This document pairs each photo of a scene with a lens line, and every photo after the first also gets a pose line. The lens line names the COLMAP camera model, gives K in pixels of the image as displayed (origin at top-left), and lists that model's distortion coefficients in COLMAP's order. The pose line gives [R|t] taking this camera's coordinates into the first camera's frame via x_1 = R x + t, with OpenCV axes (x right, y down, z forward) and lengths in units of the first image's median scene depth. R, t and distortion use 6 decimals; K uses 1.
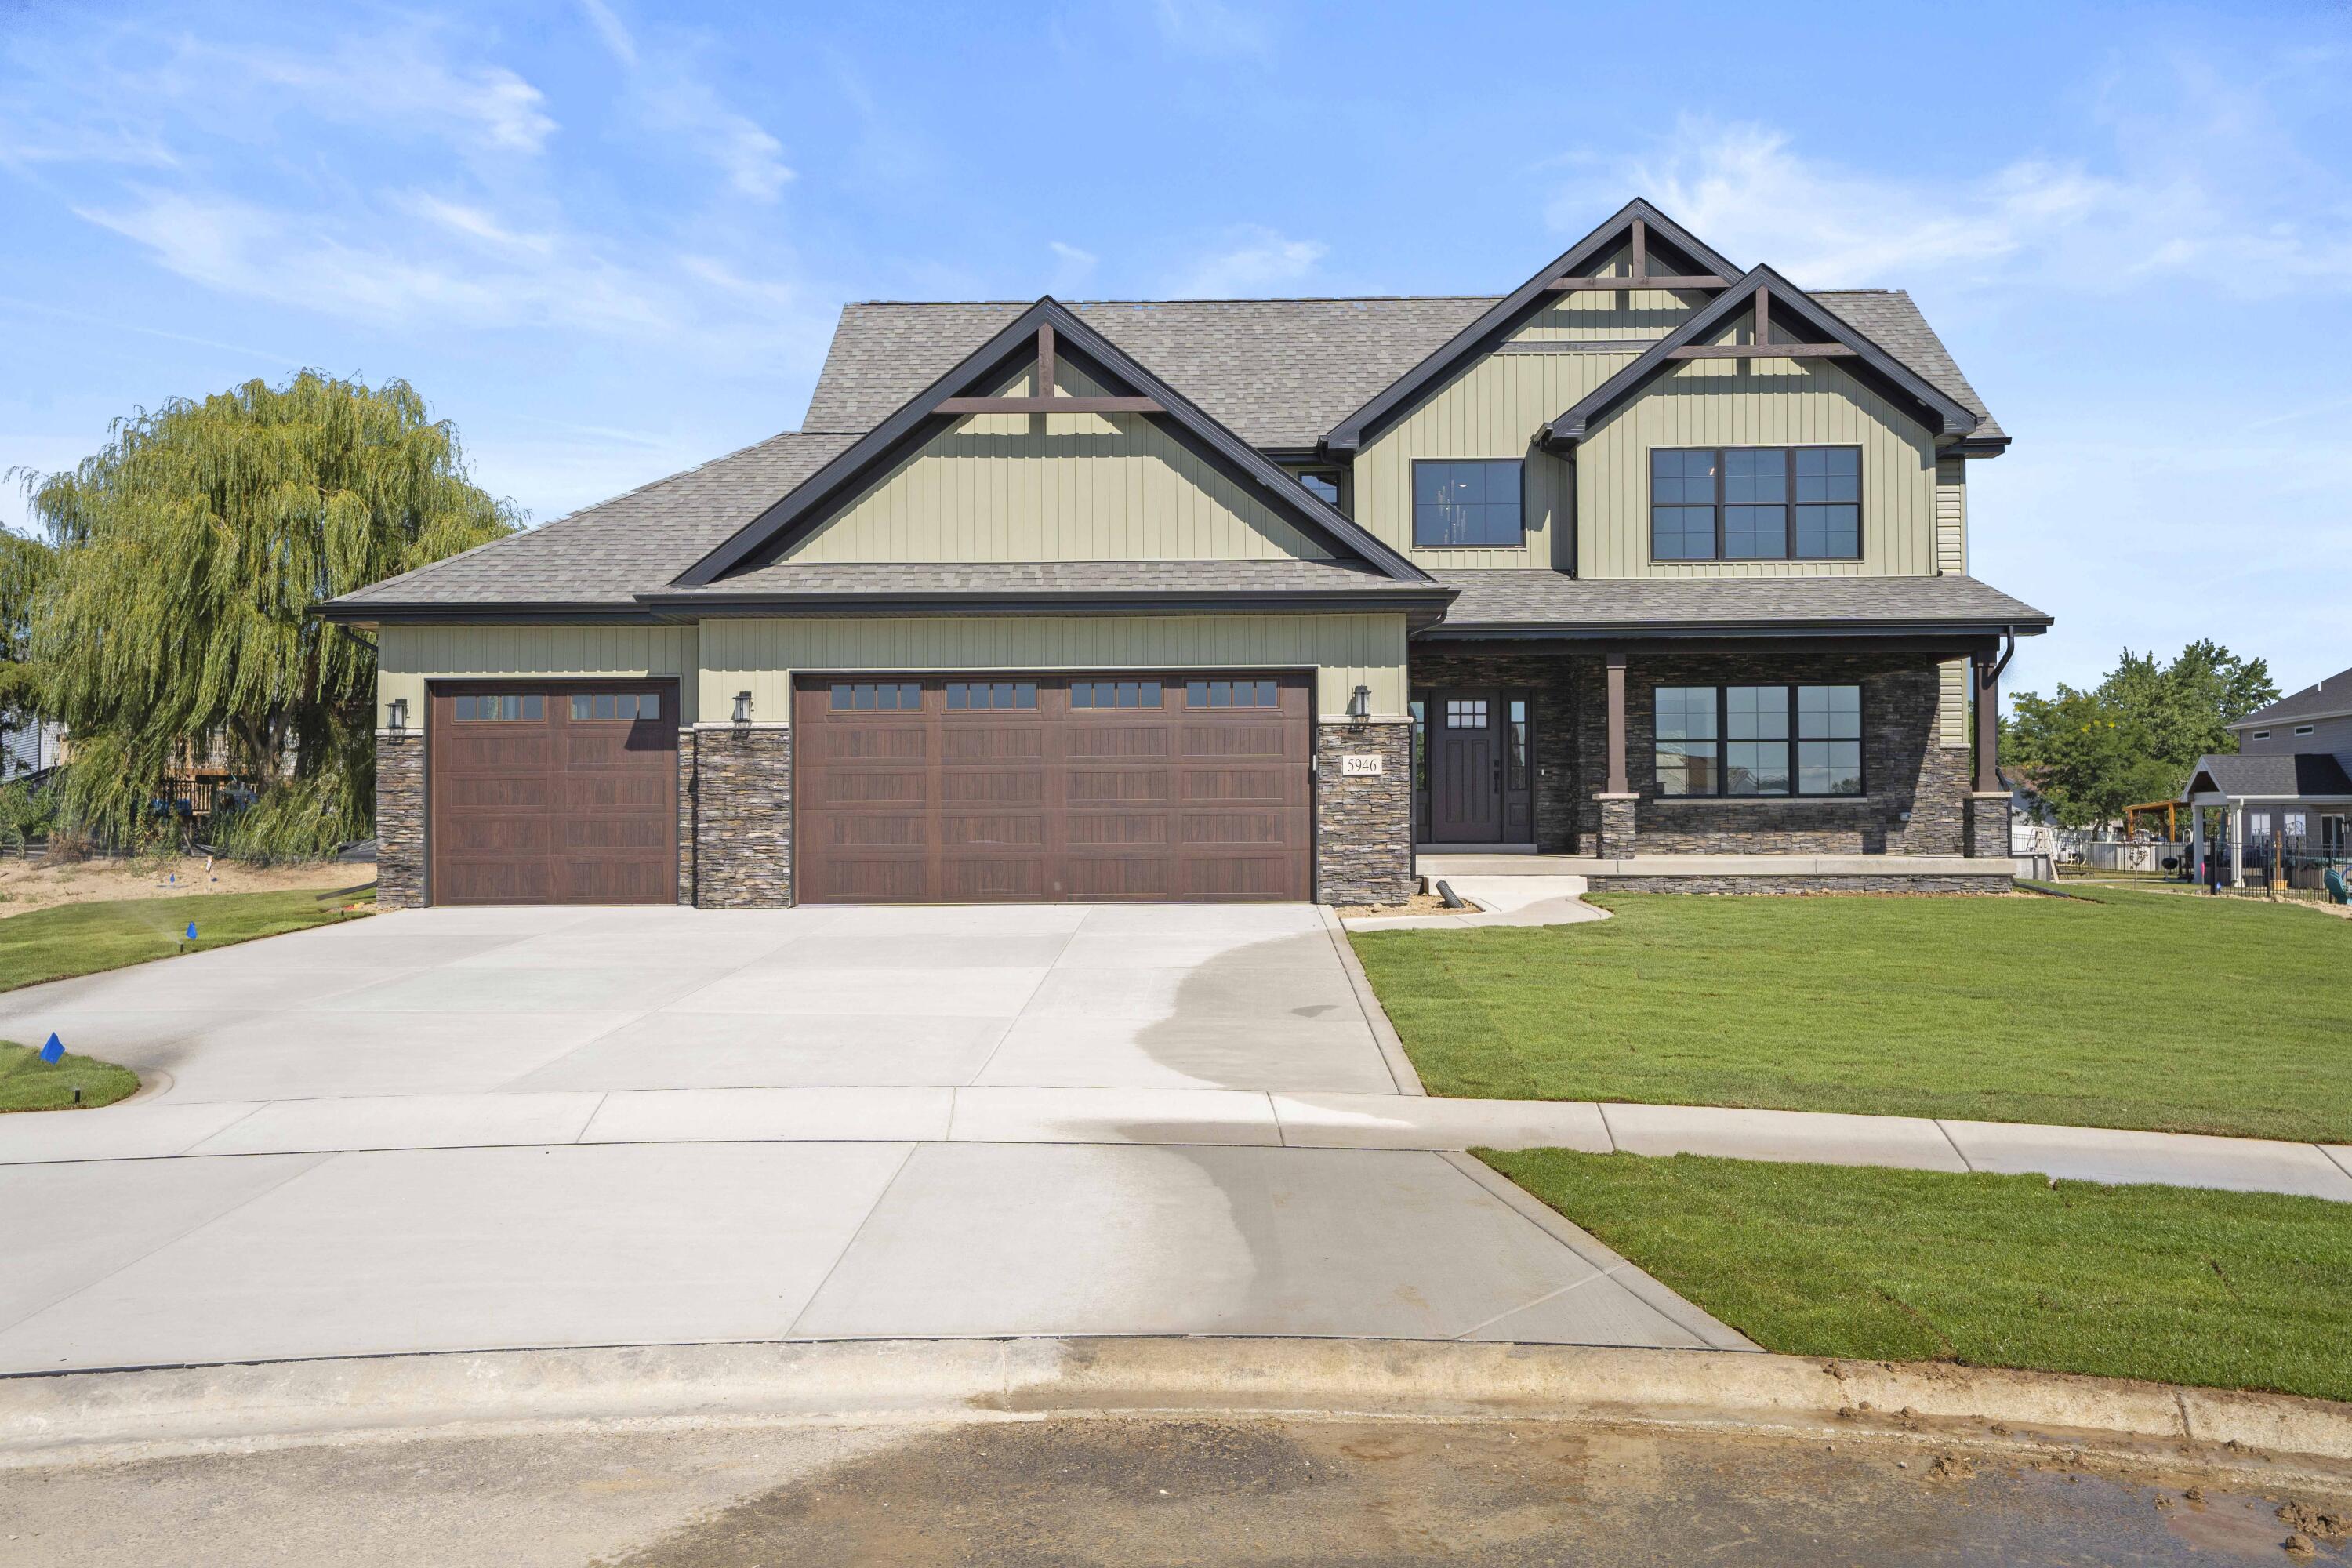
lens RADIAL K [[1959.0, 0, 1176.0], [0, 1959.0, 784.0], [0, 0, 1]] dist [0.007474, 0.000662]
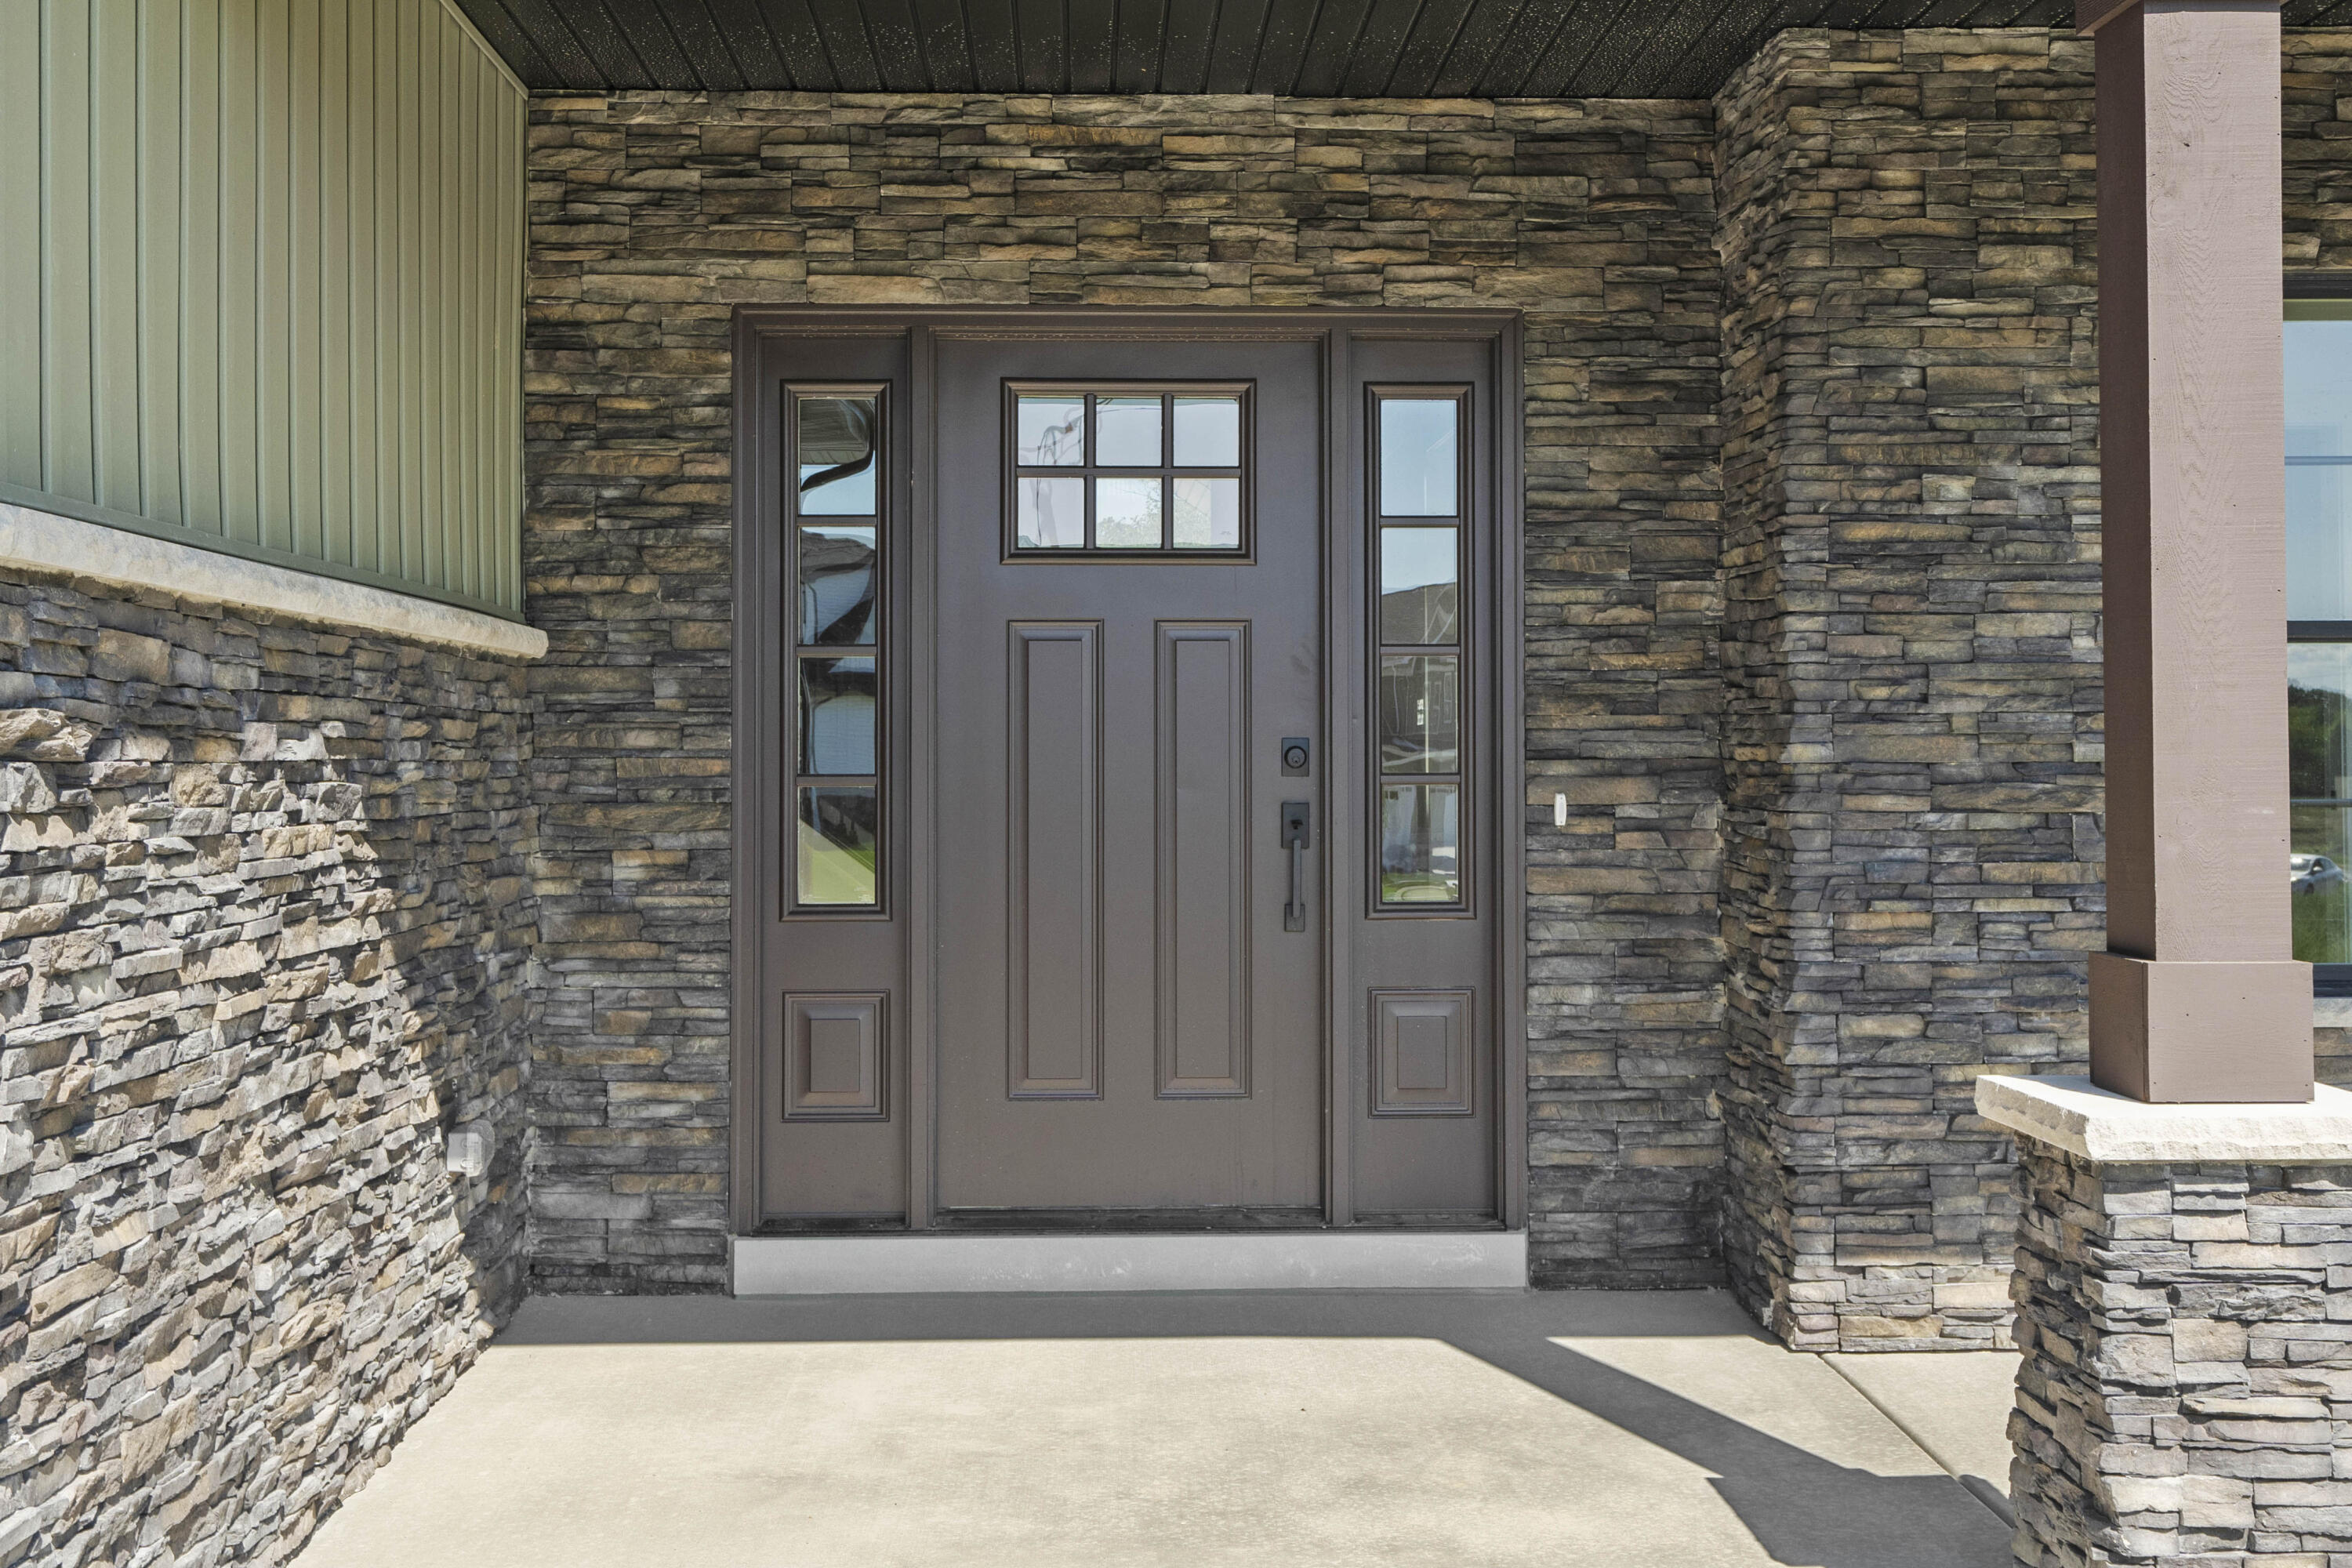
lens RADIAL K [[2794.3, 0, 1178.1], [0, 2794.3, 681.4], [0, 0, 1]] dist [0.015497, 0.015300]
pose [[0.998384, 0.003144, 0.056739, 0.144930], [-0.003204, 0.999994, 0.000979, -0.018100], [-0.056735, -0.001159, 0.998389, 0.784825]]
